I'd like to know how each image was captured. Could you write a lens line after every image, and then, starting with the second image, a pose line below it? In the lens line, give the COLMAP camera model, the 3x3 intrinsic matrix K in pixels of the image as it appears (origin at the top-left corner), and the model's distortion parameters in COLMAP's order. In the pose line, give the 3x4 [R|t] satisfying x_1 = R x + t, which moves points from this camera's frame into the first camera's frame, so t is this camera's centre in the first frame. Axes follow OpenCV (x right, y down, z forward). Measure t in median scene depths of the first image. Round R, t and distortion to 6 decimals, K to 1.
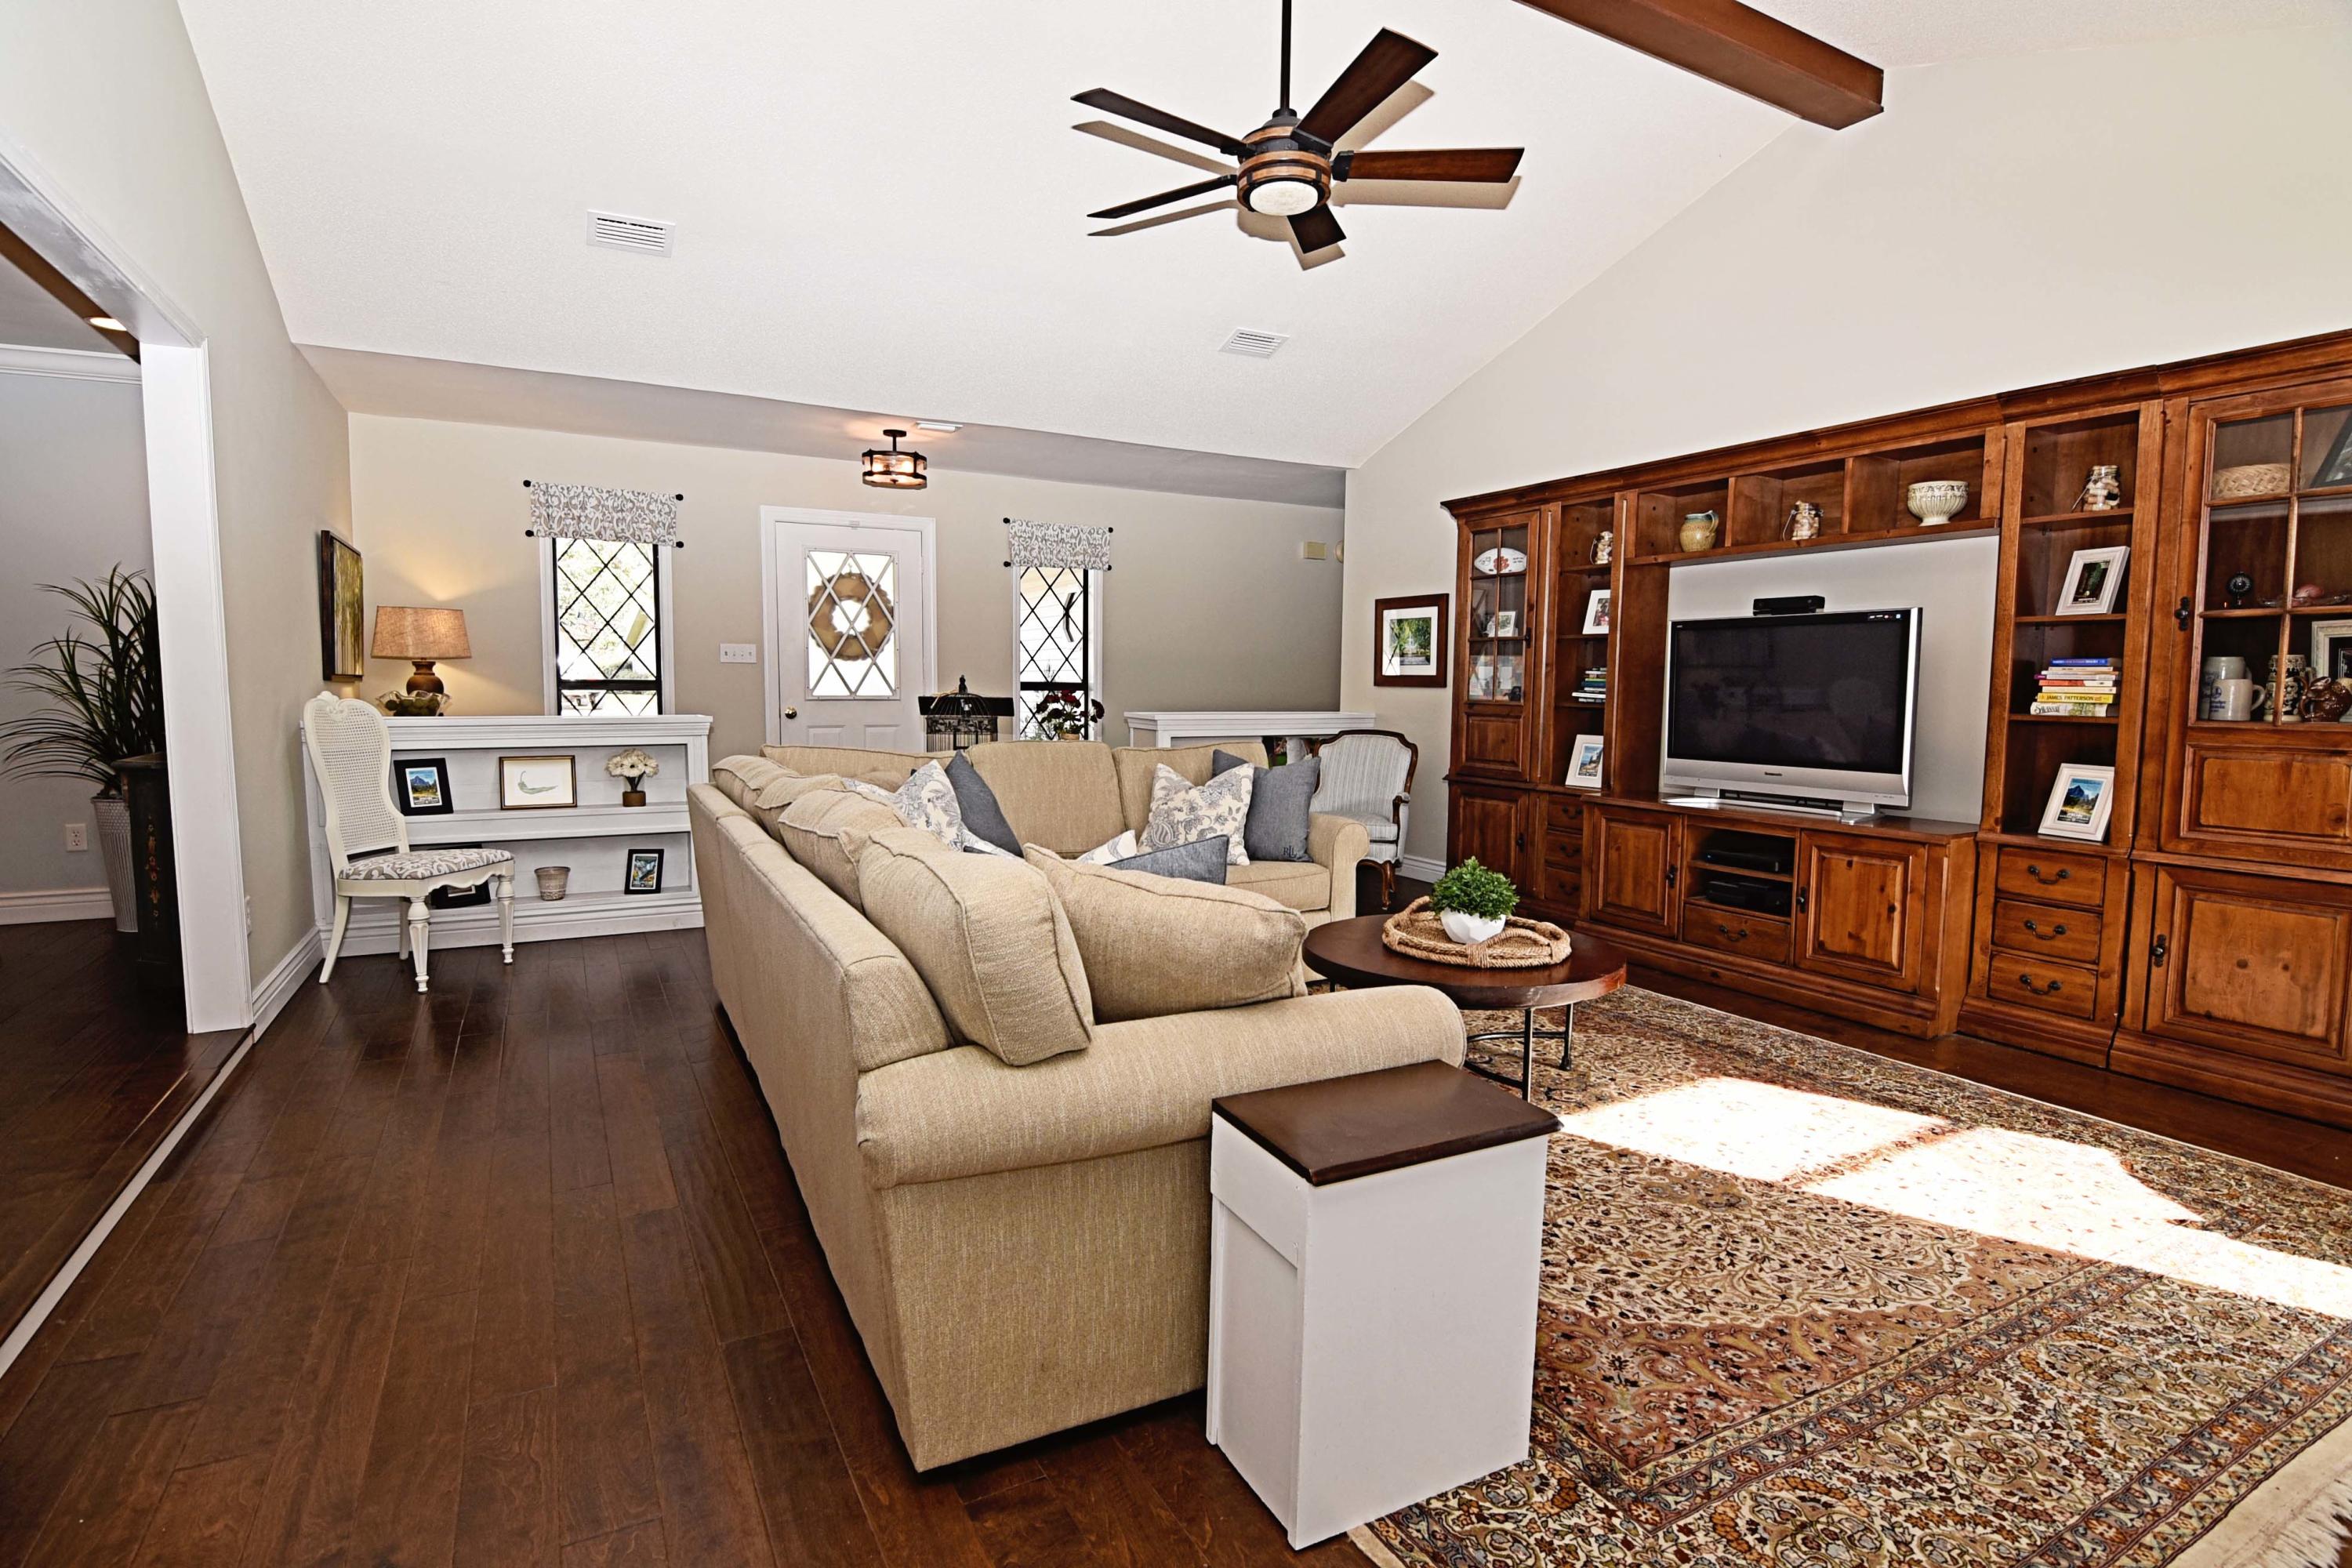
lens RADIAL K [[1124.2, 0, 1176.0], [0, 1124.2, 784.0], [0, 0, 1]] dist [-0.021906, -0.000034]
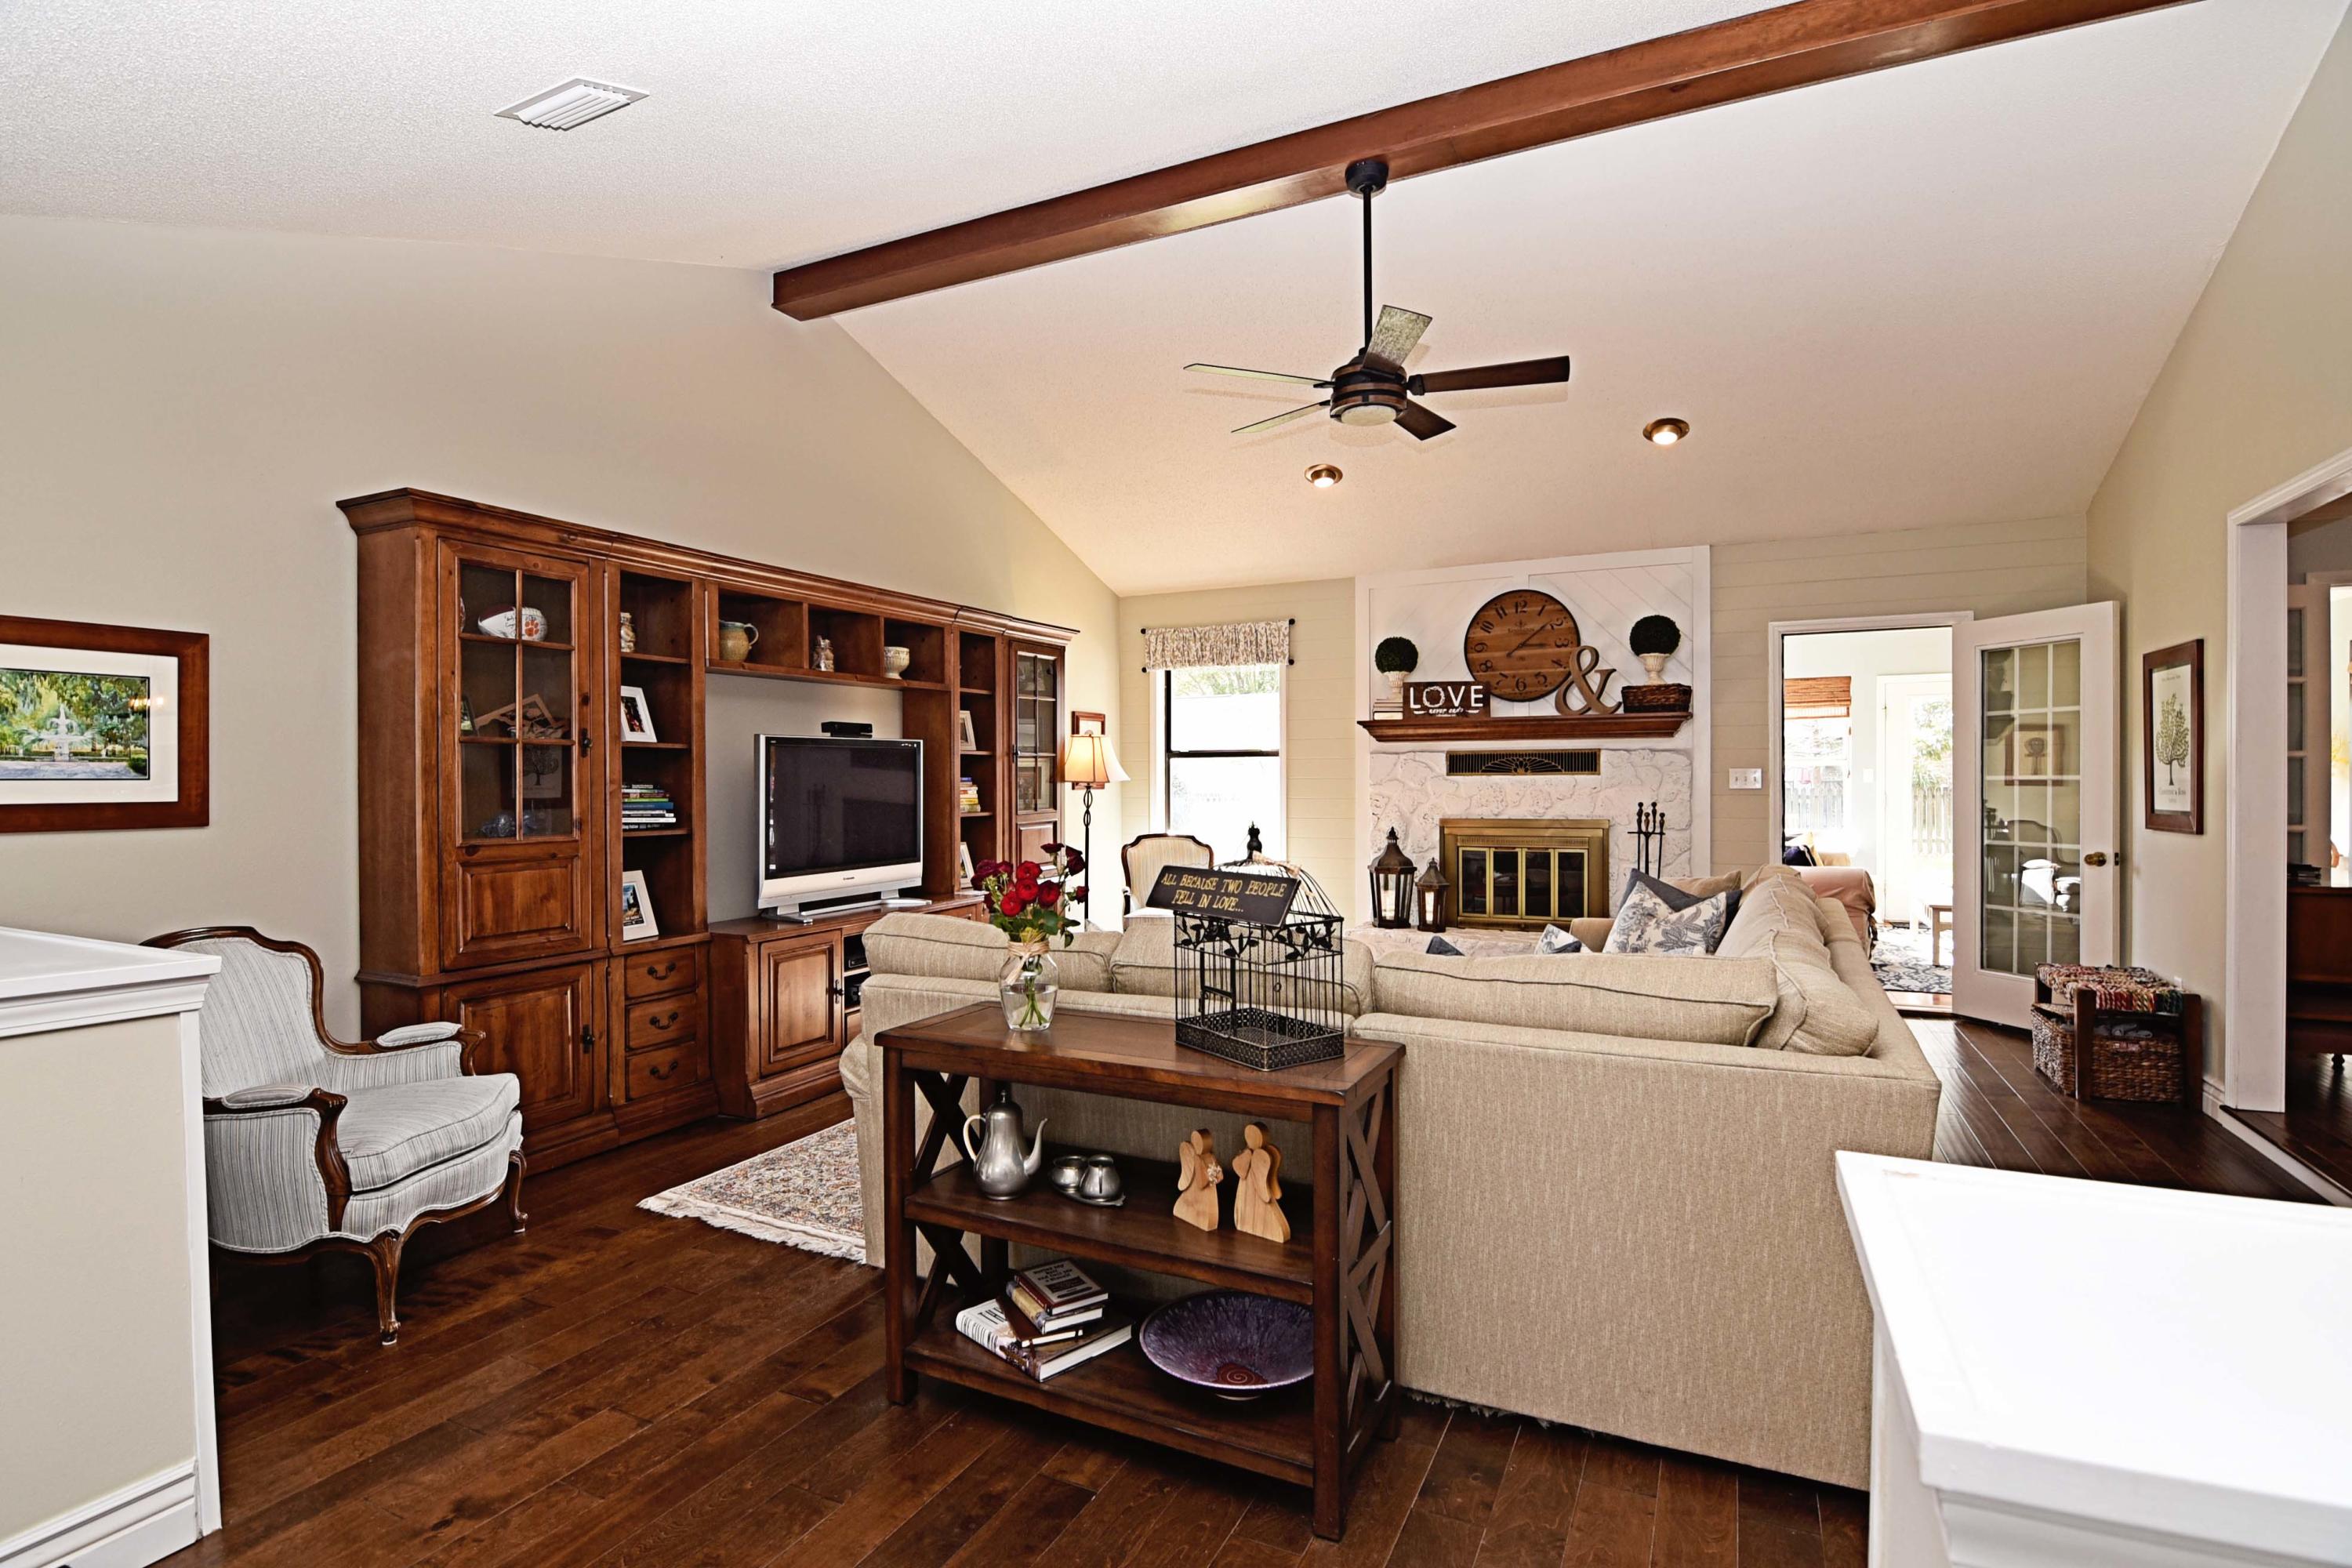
lens RADIAL K [[1124.2, 0, 1176.0], [0, 1124.2, 784.0], [0, 0, 1]] dist [-0.021906, -0.000034]
pose [[-0.561263, -0.014044, 0.827518, -0.453788], [0.071165, 0.995334, 0.065160, -0.120818], [-0.824572, 0.095462, -0.557644, 1.050712]]
